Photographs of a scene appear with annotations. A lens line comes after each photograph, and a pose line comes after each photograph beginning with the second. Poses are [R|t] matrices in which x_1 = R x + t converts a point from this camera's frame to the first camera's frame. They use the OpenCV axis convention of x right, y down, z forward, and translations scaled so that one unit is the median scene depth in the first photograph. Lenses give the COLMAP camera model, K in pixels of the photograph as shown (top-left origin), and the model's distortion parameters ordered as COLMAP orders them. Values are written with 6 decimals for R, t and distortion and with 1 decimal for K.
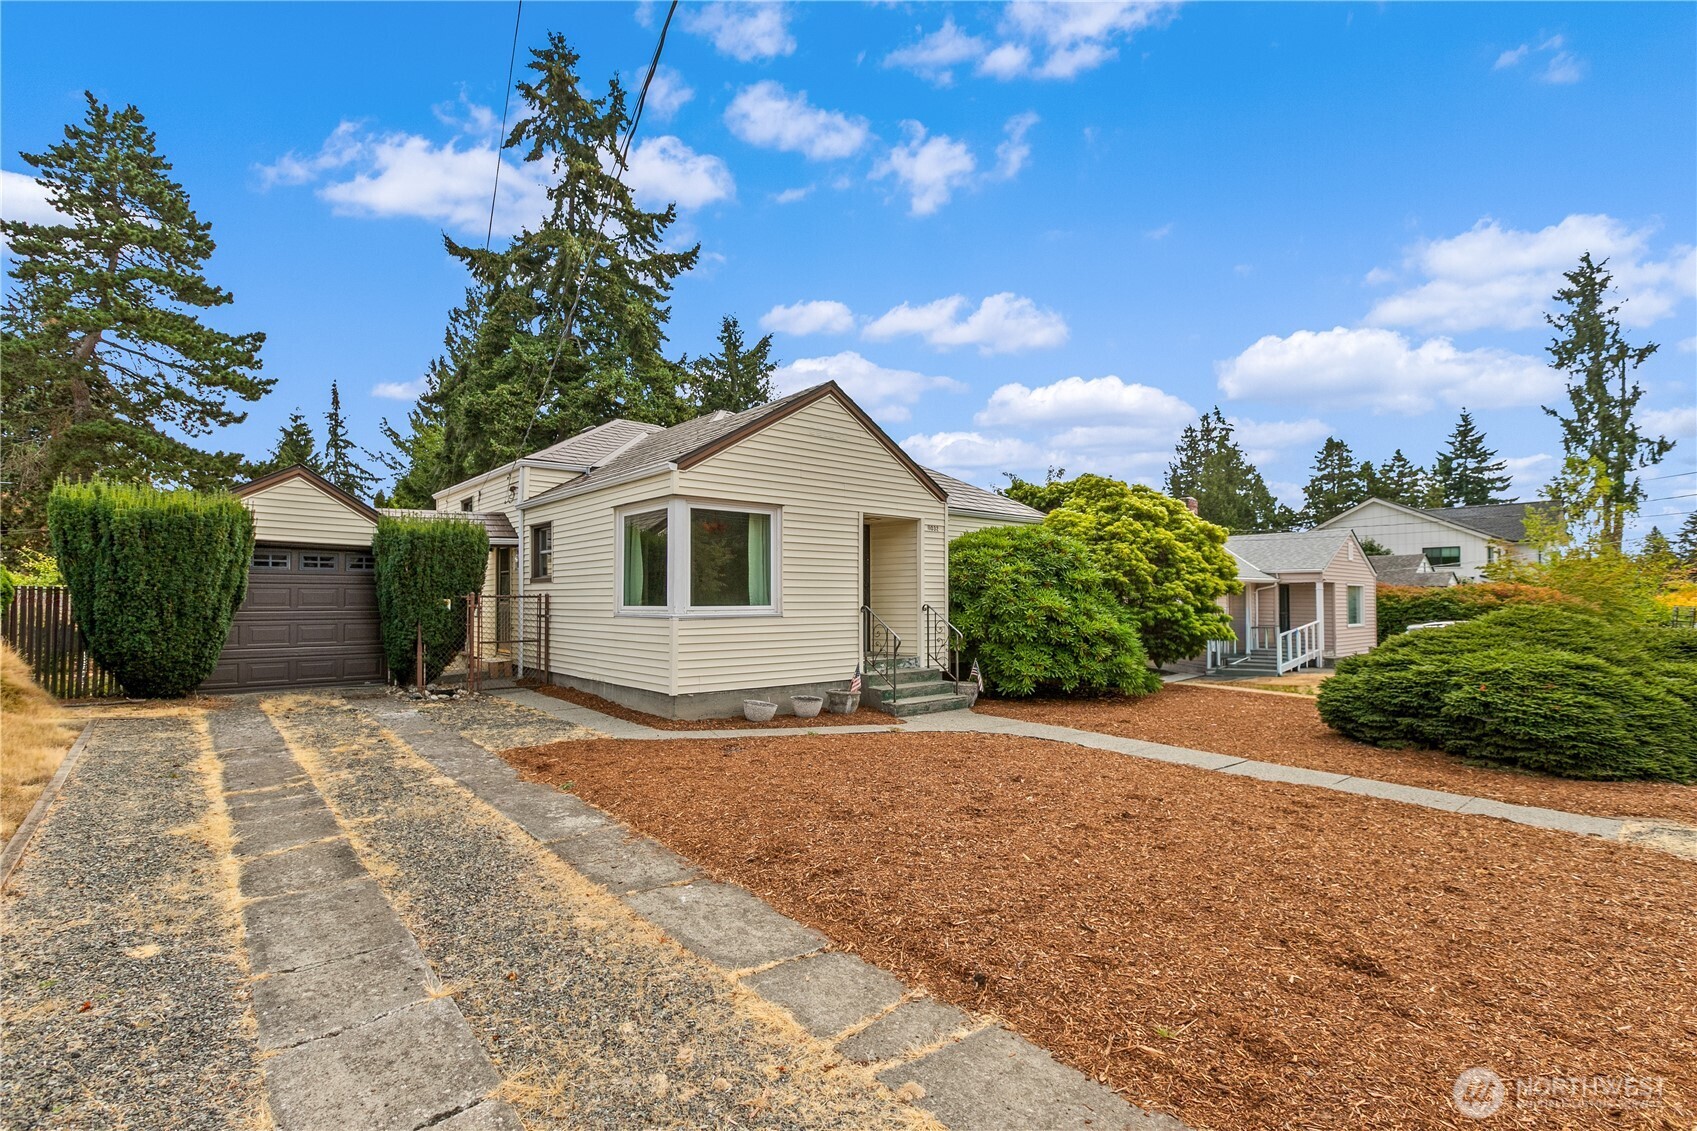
lens RADIAL K [[773.2, 0, 841.8], [0, 773.2, 575.5], [0, 0, 1]] dist [-0.000134, 0.000073]
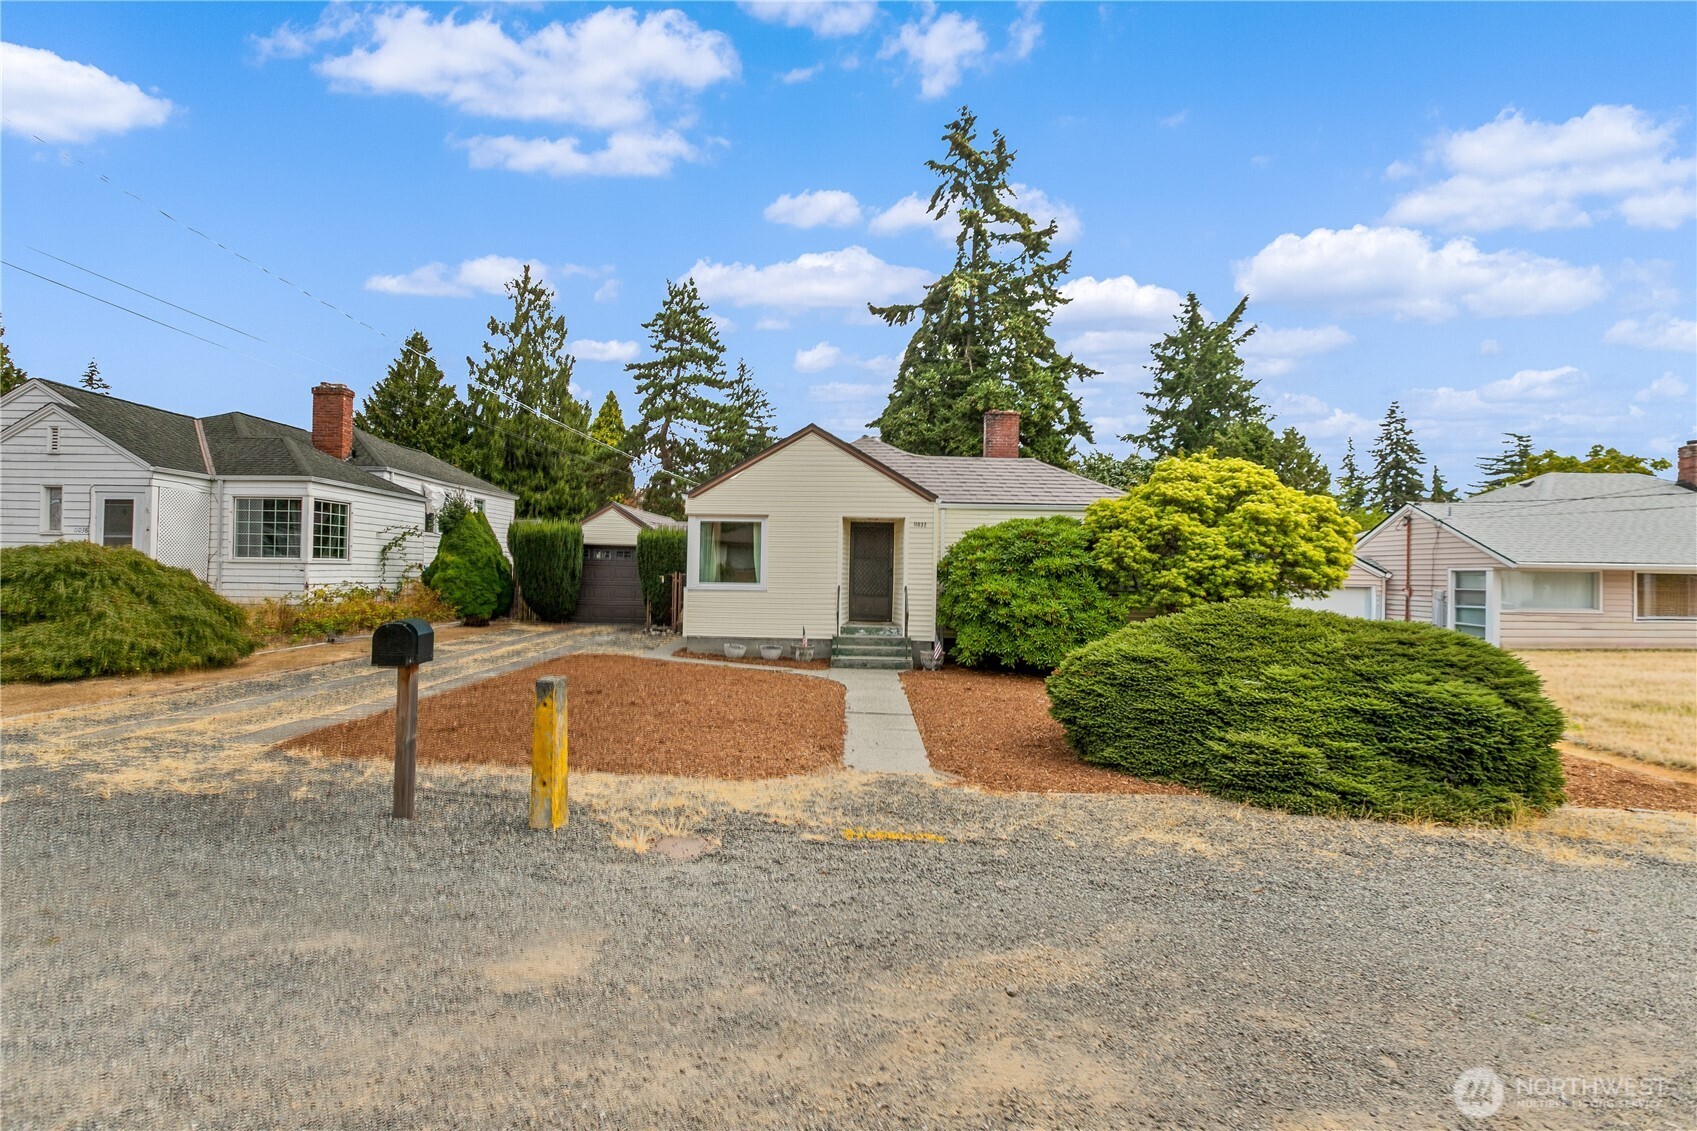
lens RADIAL K [[751.2, 0, 844.5], [0, 751.2, 569.3], [0, 0, 1]] dist [0.000261, 0.000098]
pose [[0.742393, 0.008036, -0.669917, 0.832428], [0.004418, 0.999848, 0.016889, -0.010635], [0.669950, -0.015498, 0.742244, 0.030252]]
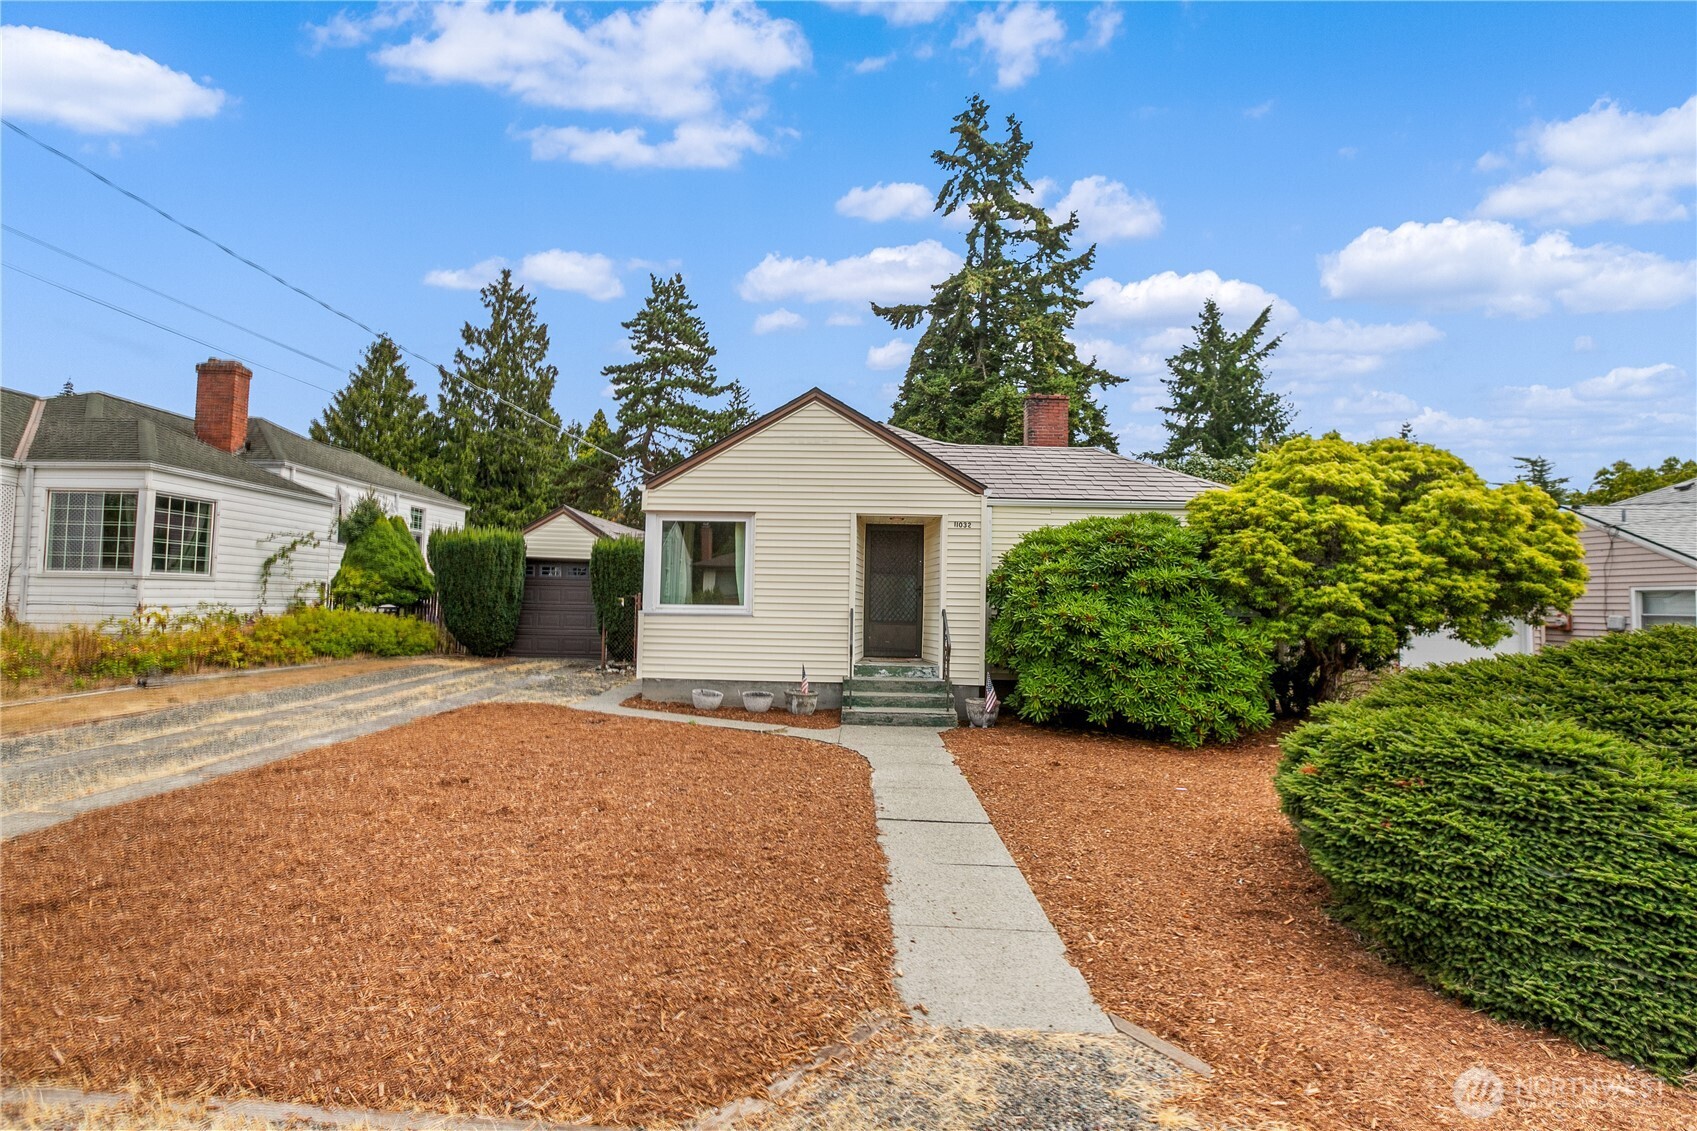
lens RADIAL K [[751.2, 0, 844.5], [0, 751.2, 569.3], [0, 0, 1]] dist [0.000261, 0.000098]
pose [[0.746712, -0.015856, -0.664958, 0.598493], [0.002761, 0.999781, -0.020740, 0.008504], [0.665141, 0.013651, 0.746593, 0.255119]]
